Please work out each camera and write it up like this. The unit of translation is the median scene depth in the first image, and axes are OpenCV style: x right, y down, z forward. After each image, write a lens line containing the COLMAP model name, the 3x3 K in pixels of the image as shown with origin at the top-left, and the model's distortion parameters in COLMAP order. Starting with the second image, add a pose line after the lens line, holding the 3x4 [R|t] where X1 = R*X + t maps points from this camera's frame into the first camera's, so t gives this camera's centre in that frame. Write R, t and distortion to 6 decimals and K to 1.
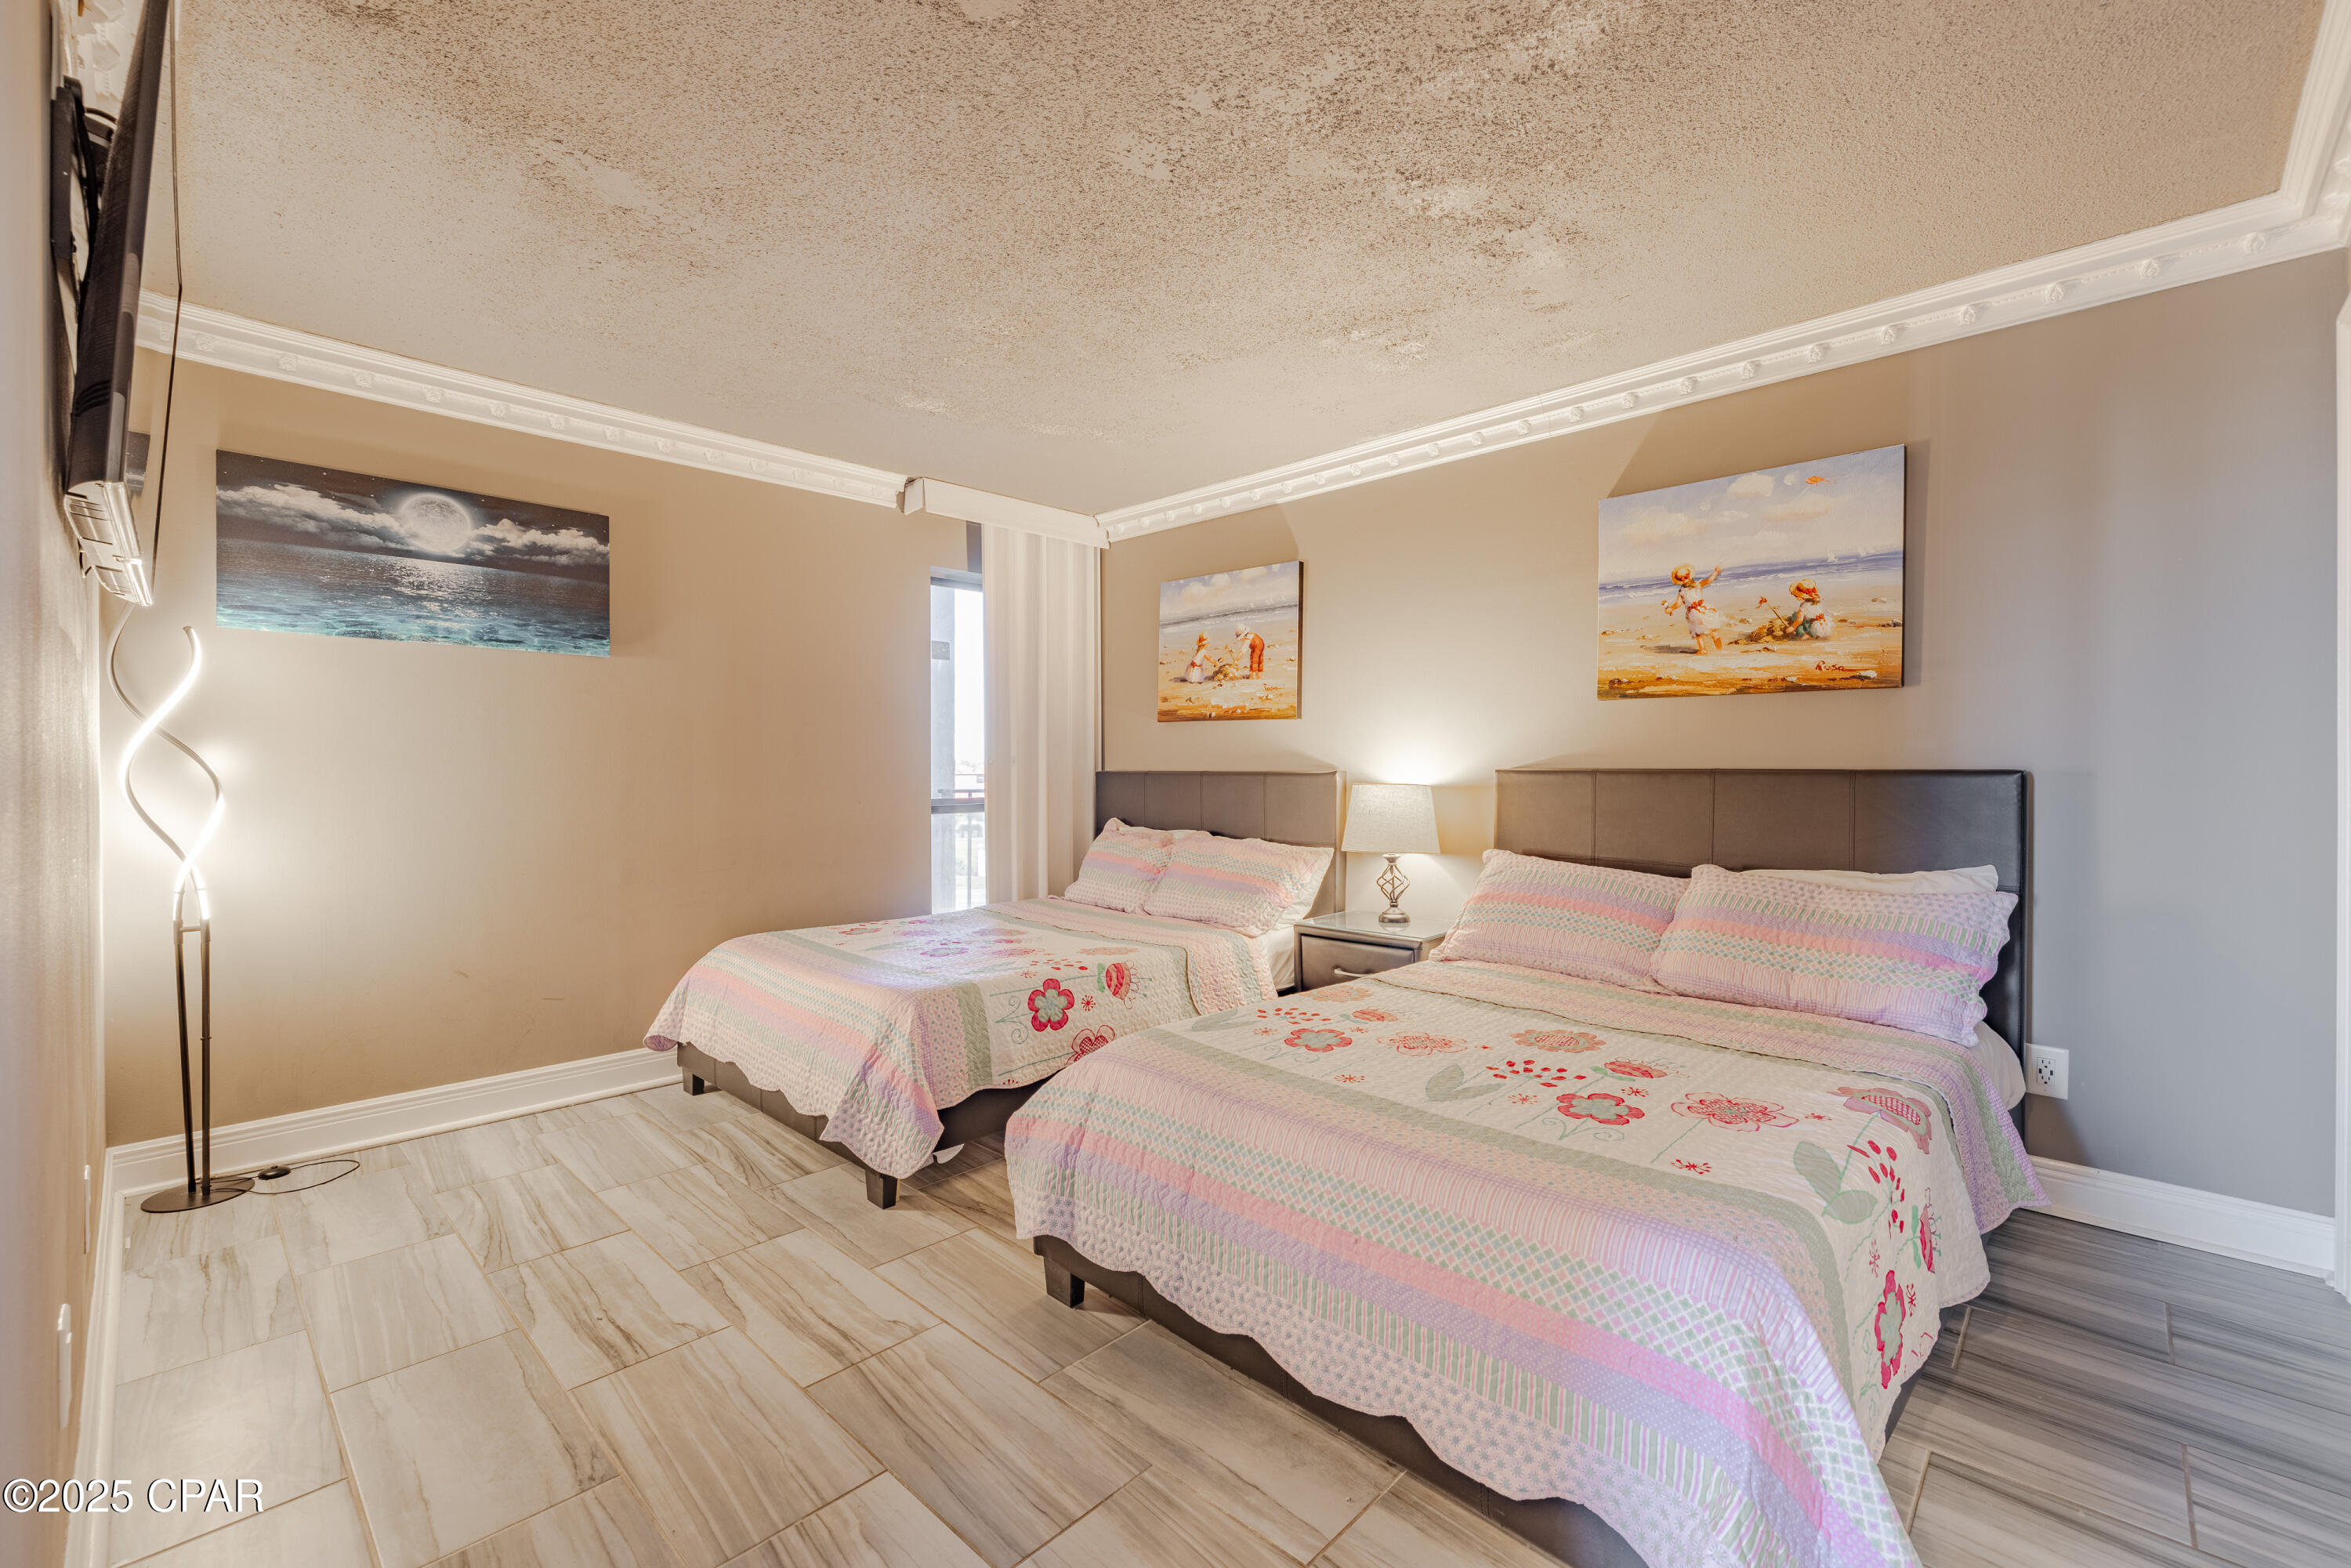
lens RADIAL K [[1009.7, 0, 1172.1], [0, 1009.7, 773.4], [0, 0, 1]] dist [0.000055, 0.000292]
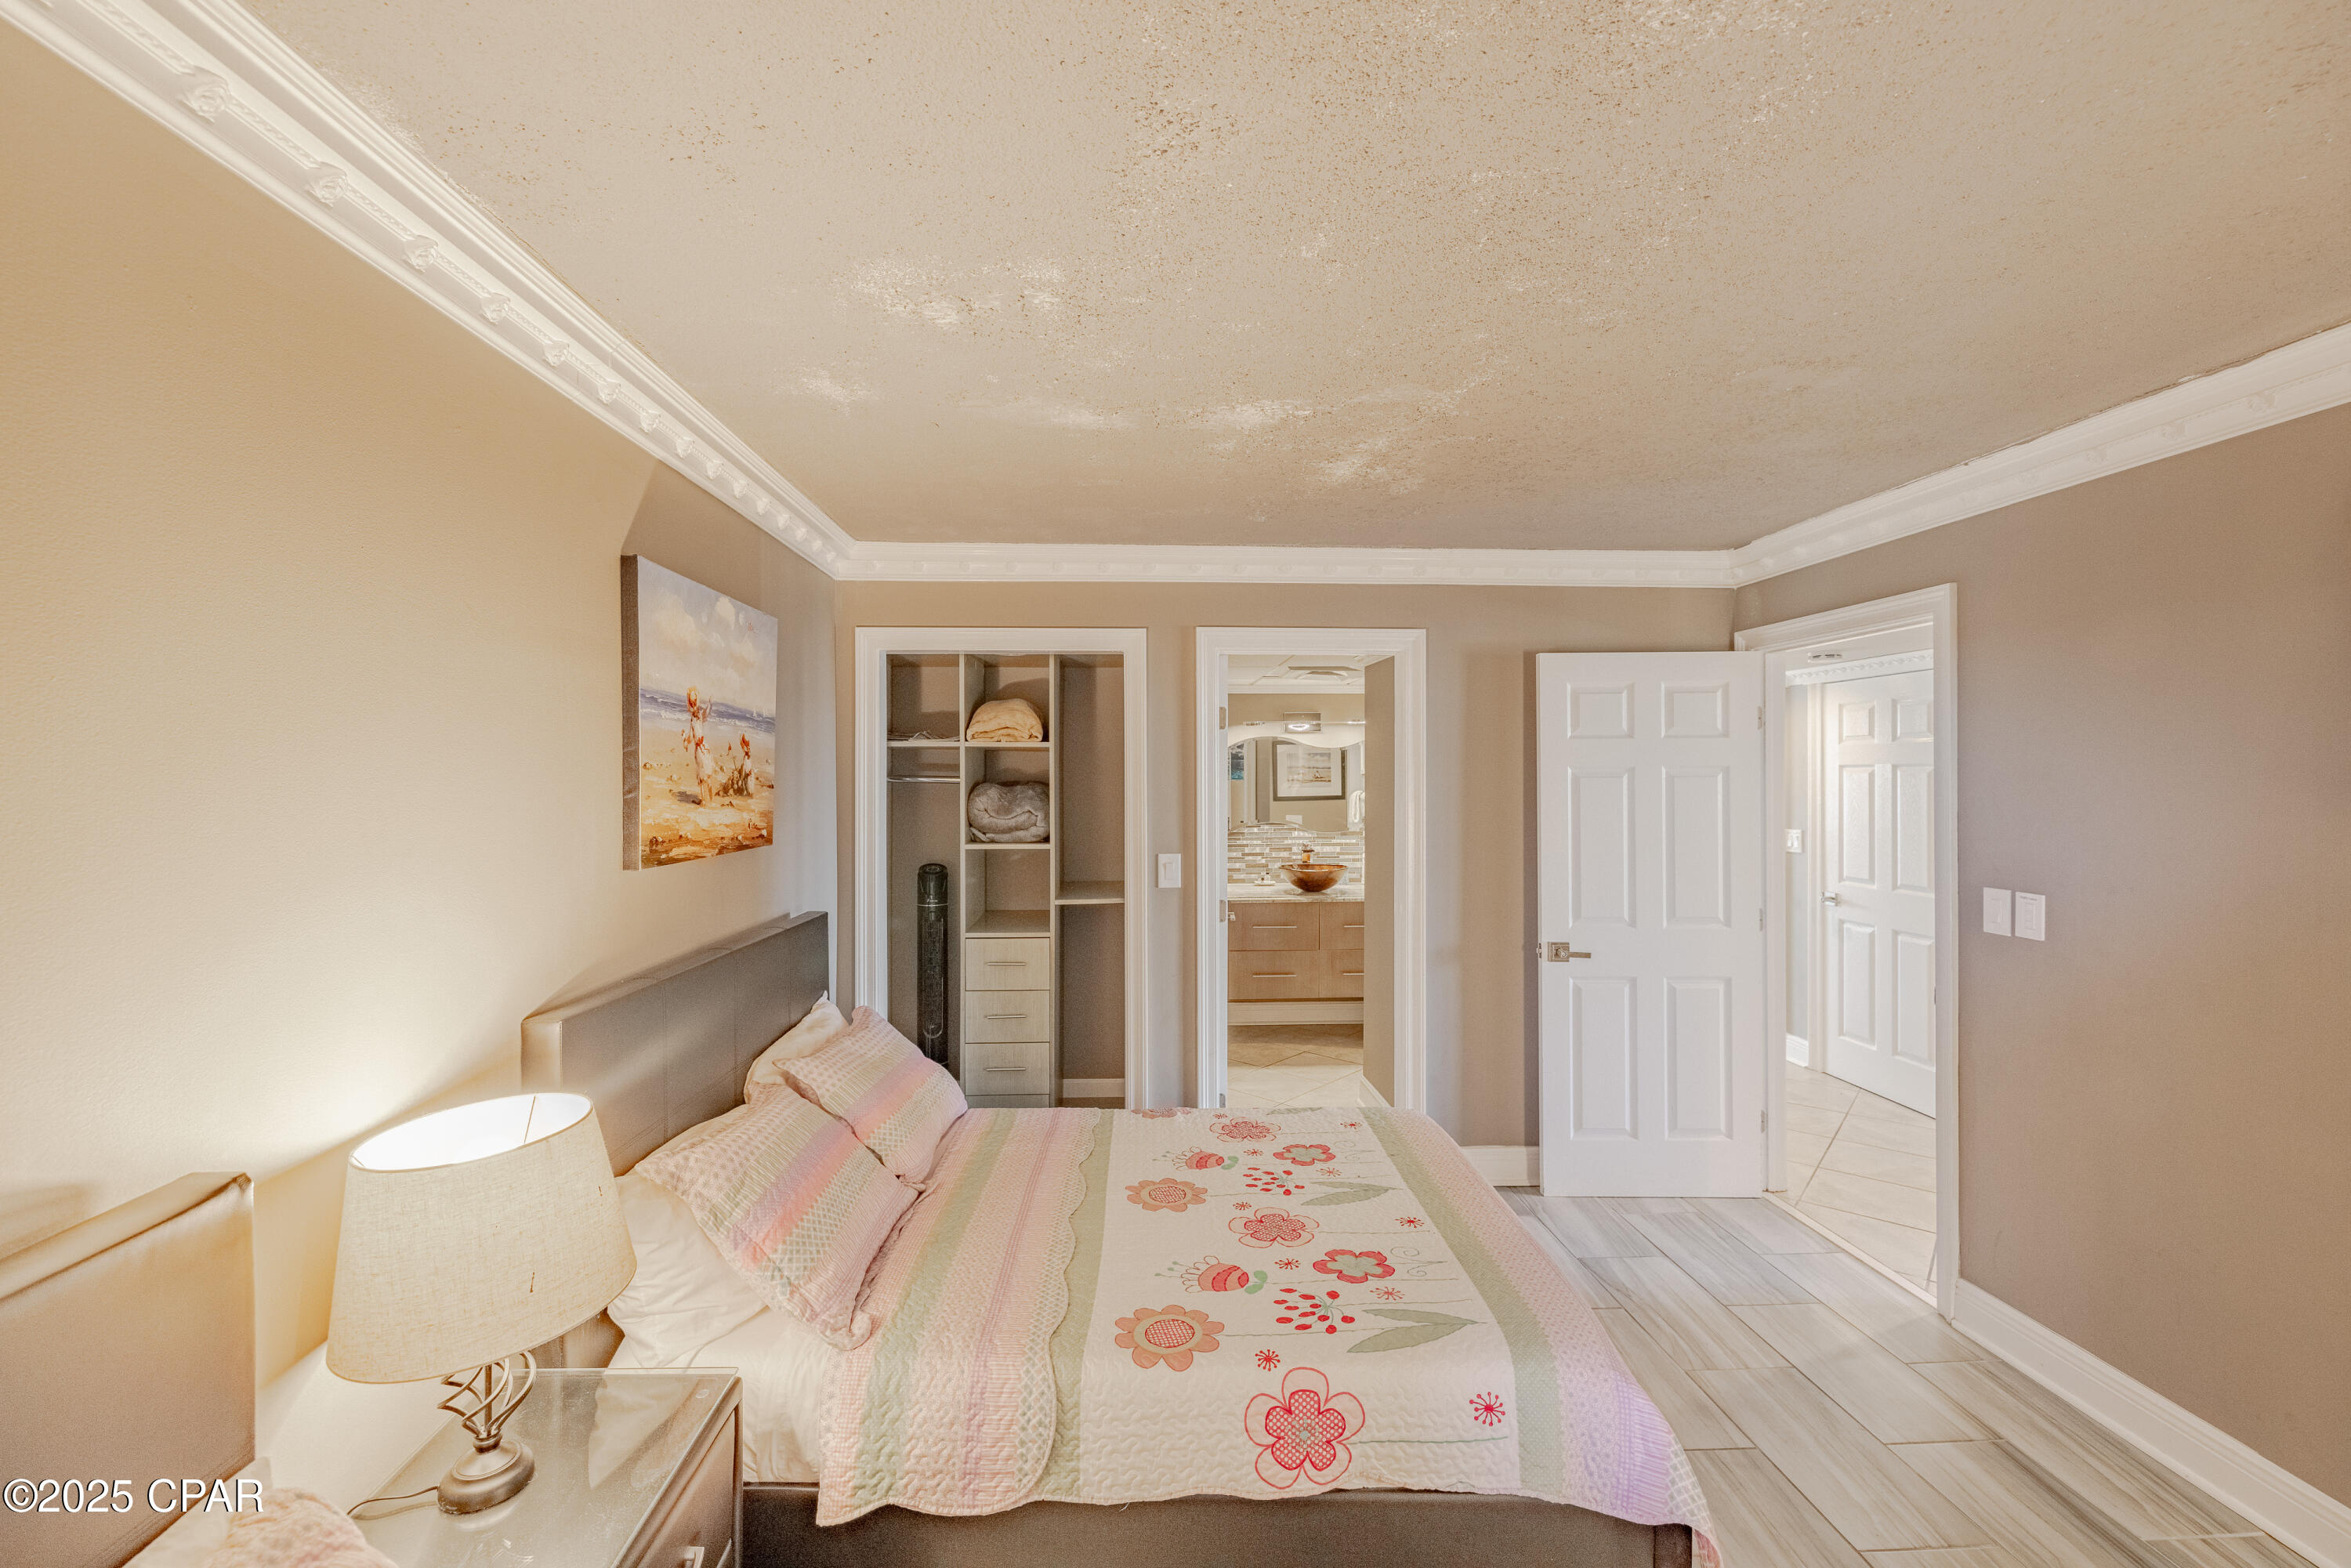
lens RADIAL K [[1009.7, 0, 1172.1], [0, 1009.7, 773.4], [0, 0, 1]] dist [0.000055, 0.000292]
pose [[-0.728997, 0.003225, 0.684510, -0.382086], [0.008804, 0.999950, 0.004664, -0.199941], [-0.684461, 0.009427, -0.728989, 1.836732]]
